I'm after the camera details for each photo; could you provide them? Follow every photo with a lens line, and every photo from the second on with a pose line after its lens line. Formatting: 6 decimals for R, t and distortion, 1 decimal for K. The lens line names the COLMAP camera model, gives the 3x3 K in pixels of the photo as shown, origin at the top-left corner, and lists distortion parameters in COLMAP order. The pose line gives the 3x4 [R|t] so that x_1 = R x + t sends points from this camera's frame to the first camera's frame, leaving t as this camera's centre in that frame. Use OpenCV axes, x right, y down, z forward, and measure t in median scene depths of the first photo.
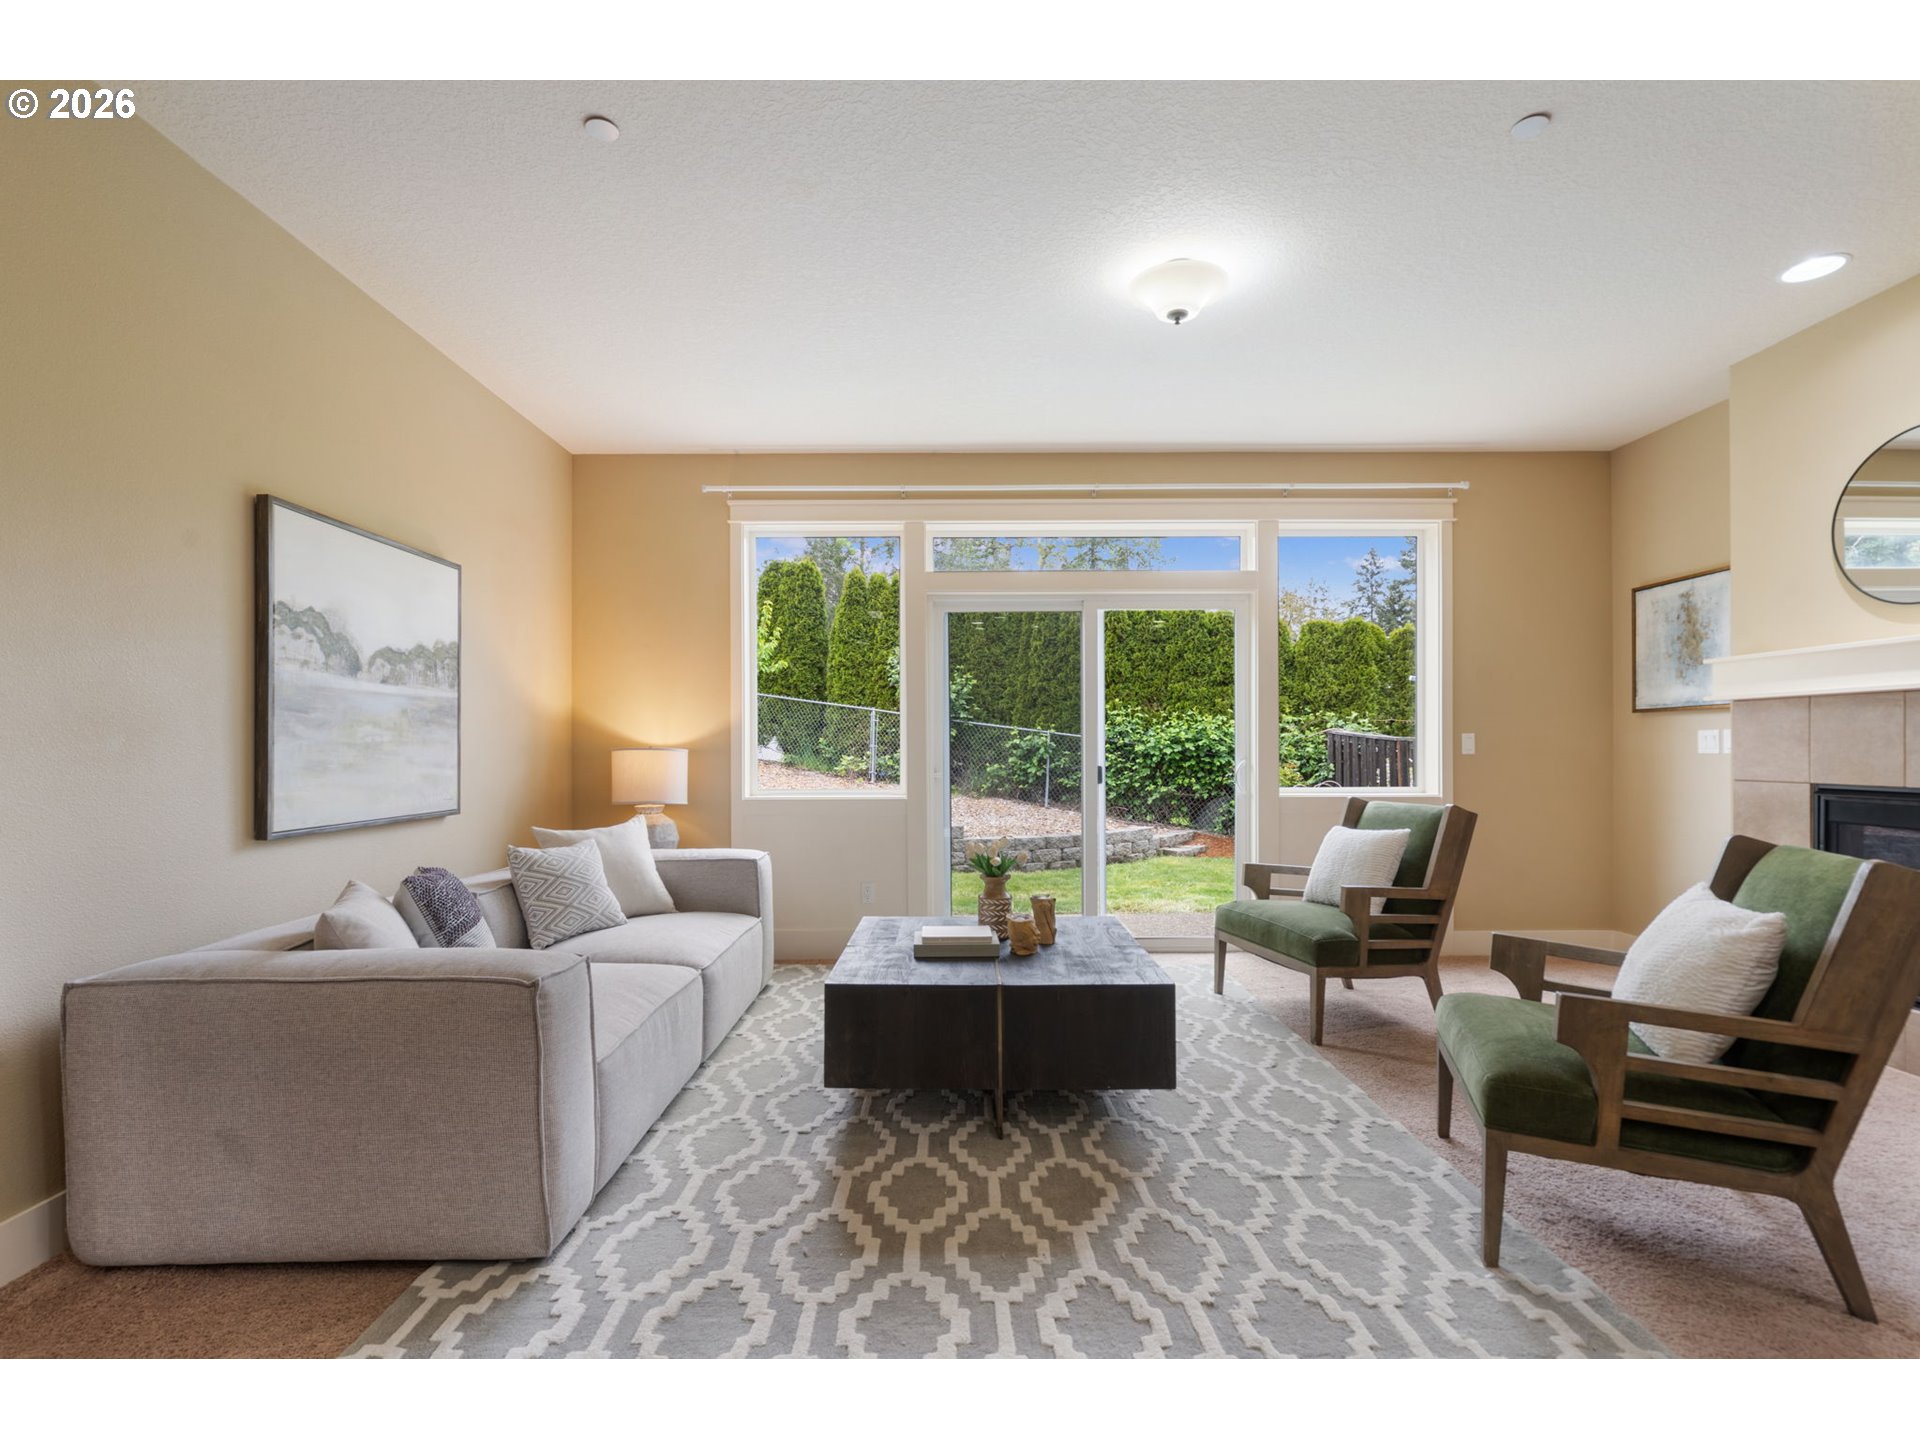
lens RADIAL K [[881.3, 0, 945.5], [0, 881.3, 747.7], [0, 0, 1]] dist [-0.005444, 0.001781]
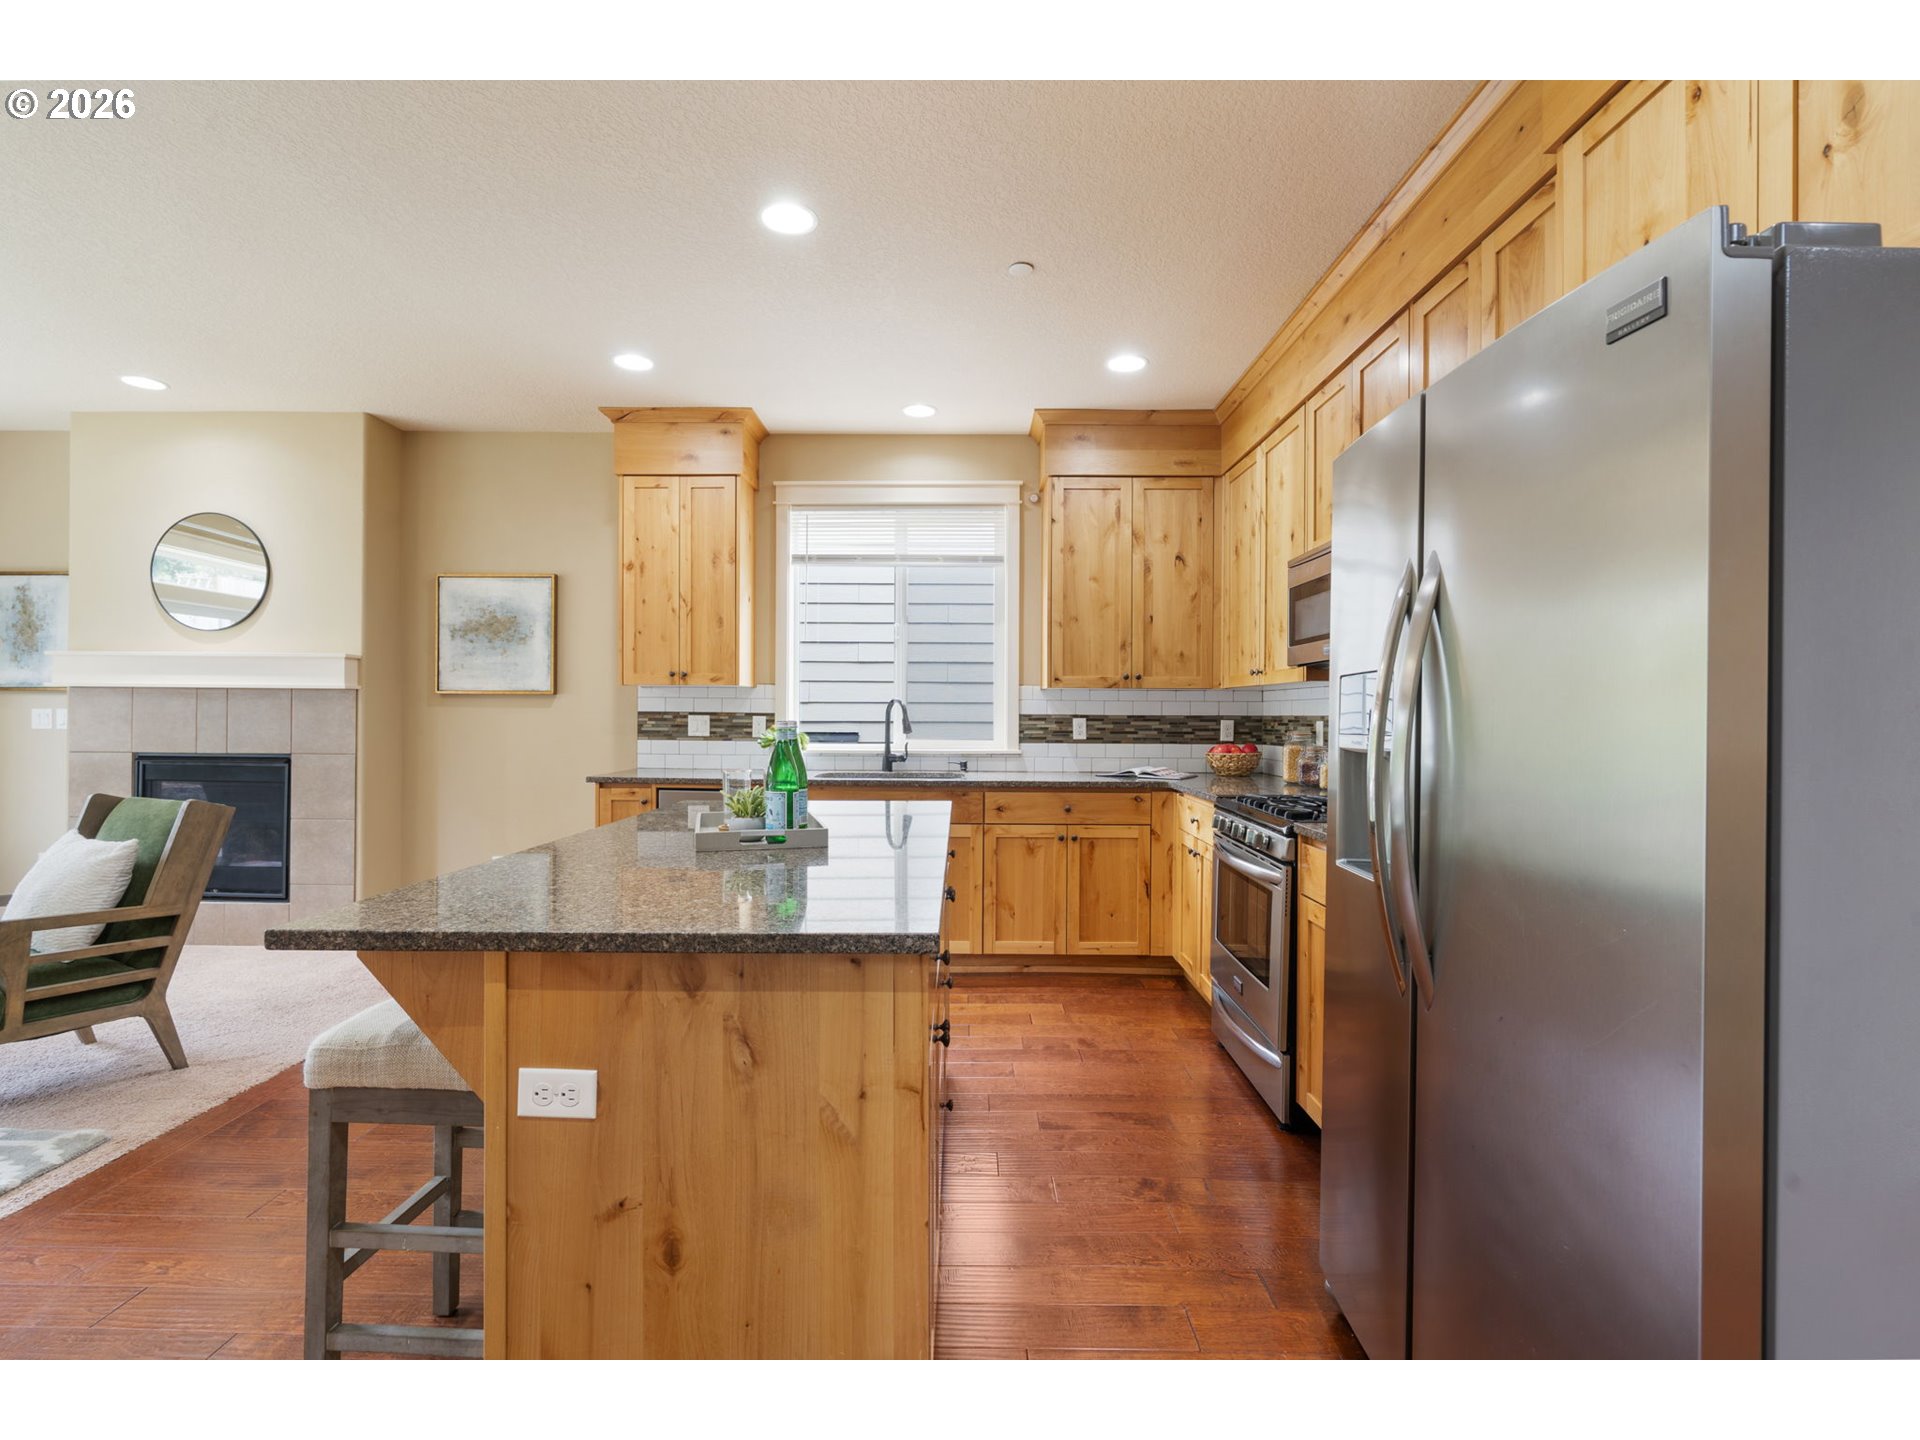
lens RADIAL K [[881.3, 0, 954.4], [0, 881.3, 711.6], [0, 0, 1]] dist [-0.005444, 0.001781]
pose [[0.016437, 0.005554, 0.999849, -0.310717], [-0.008406, 0.999950, -0.005416, -0.023206], [-0.999830, -0.008316, 0.016483, -0.255442]]
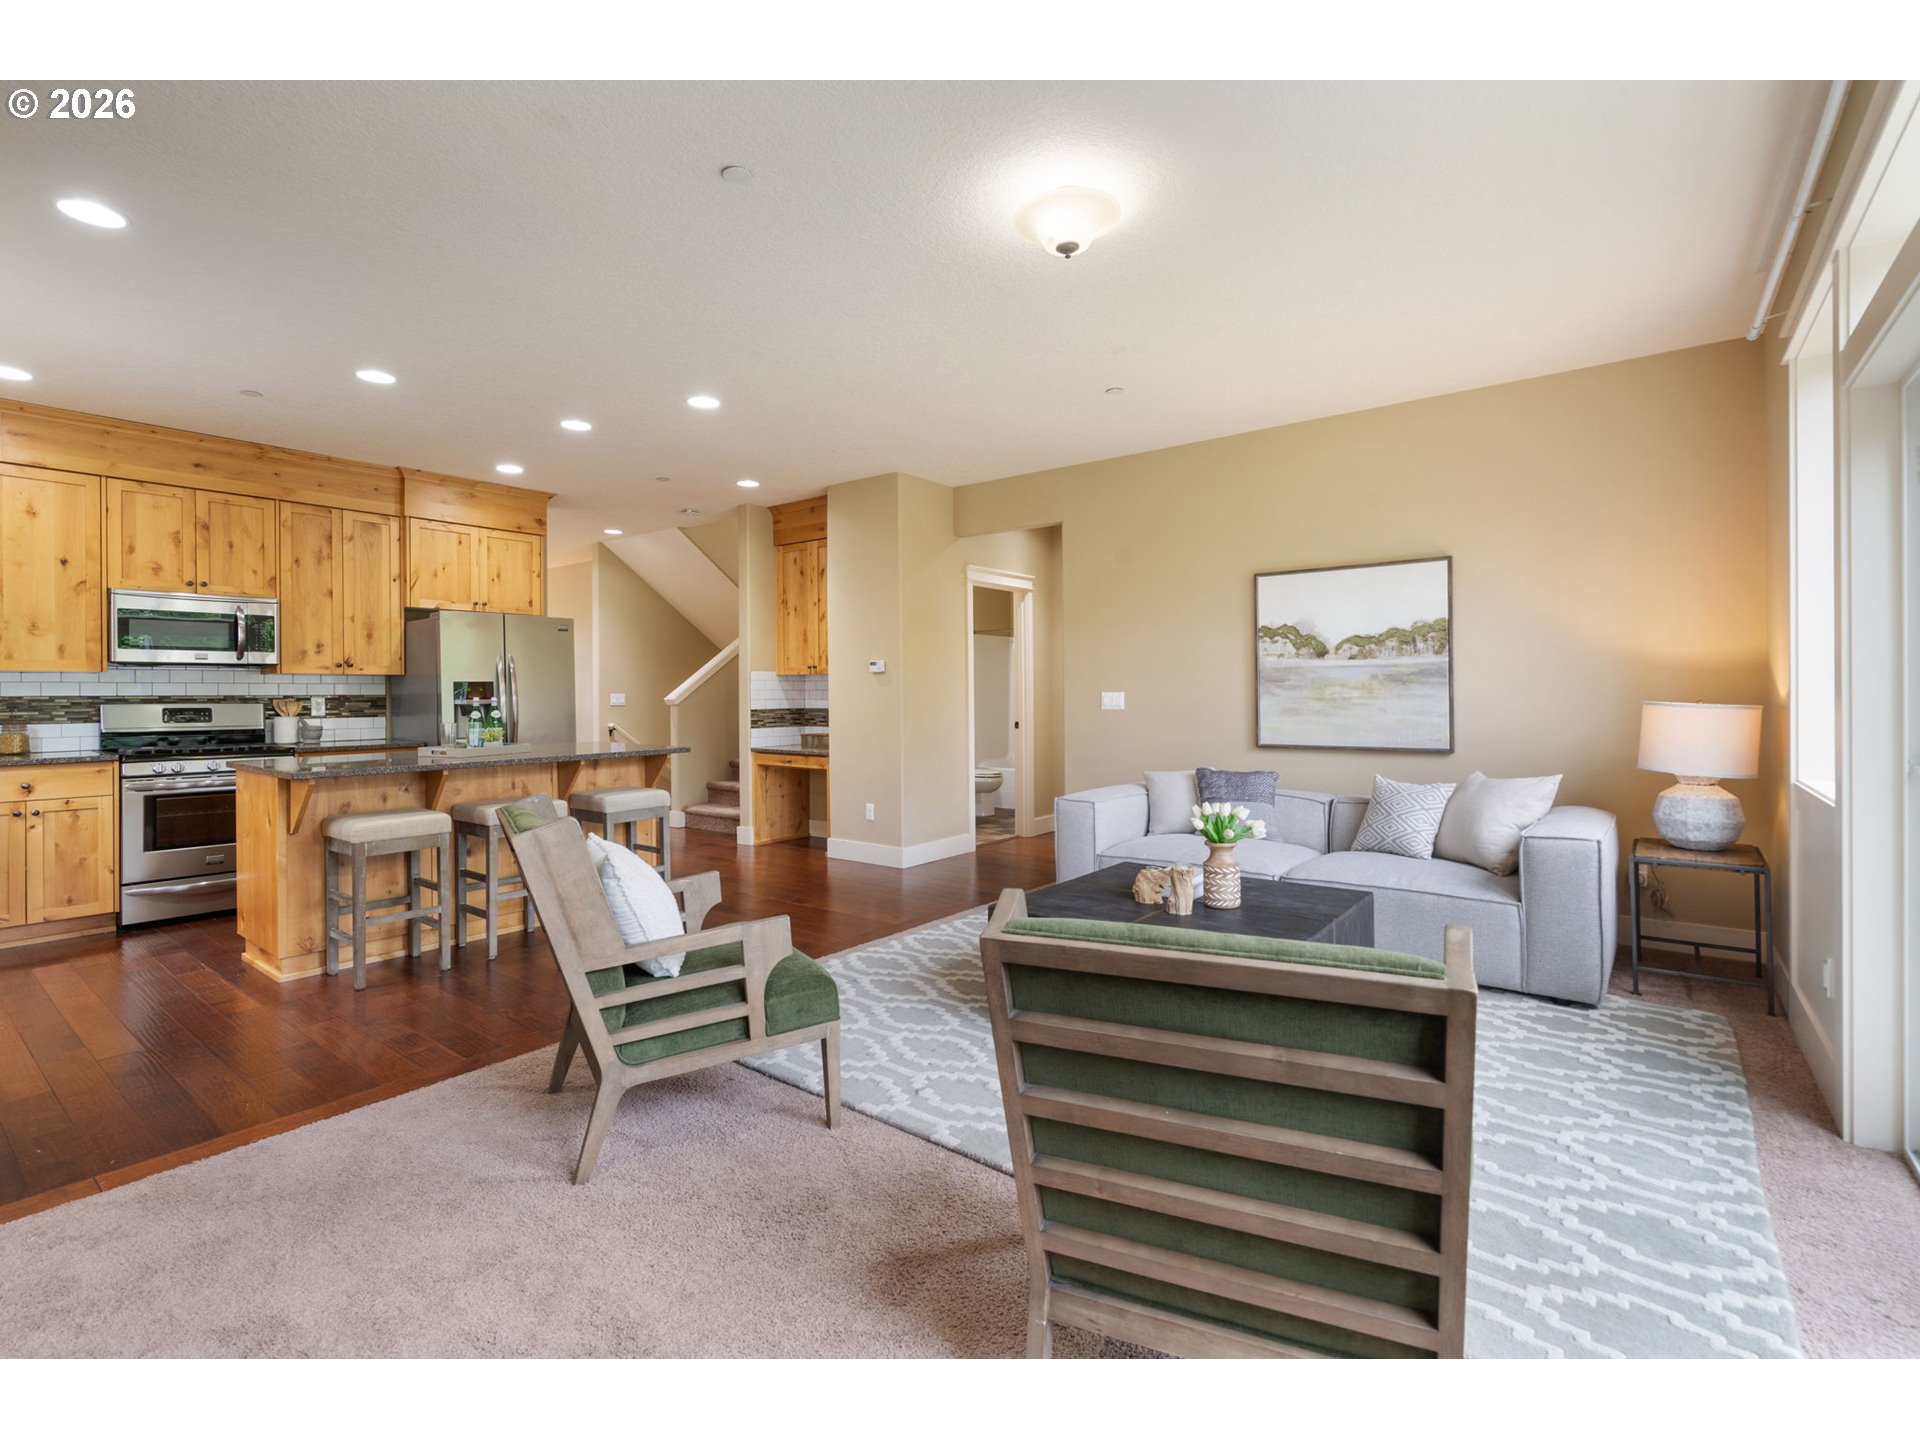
lens RADIAL K [[881.3, 0, 945.7], [0, 881.3, 697.6], [0, 0, 1]] dist [-0.005444, 0.001781]
pose [[-0.608370, 0.010548, -0.793584, 0.901915], [0.010093, 0.999934, 0.005552, -0.018962], [0.793589, -0.004632, -0.608436, 1.207855]]
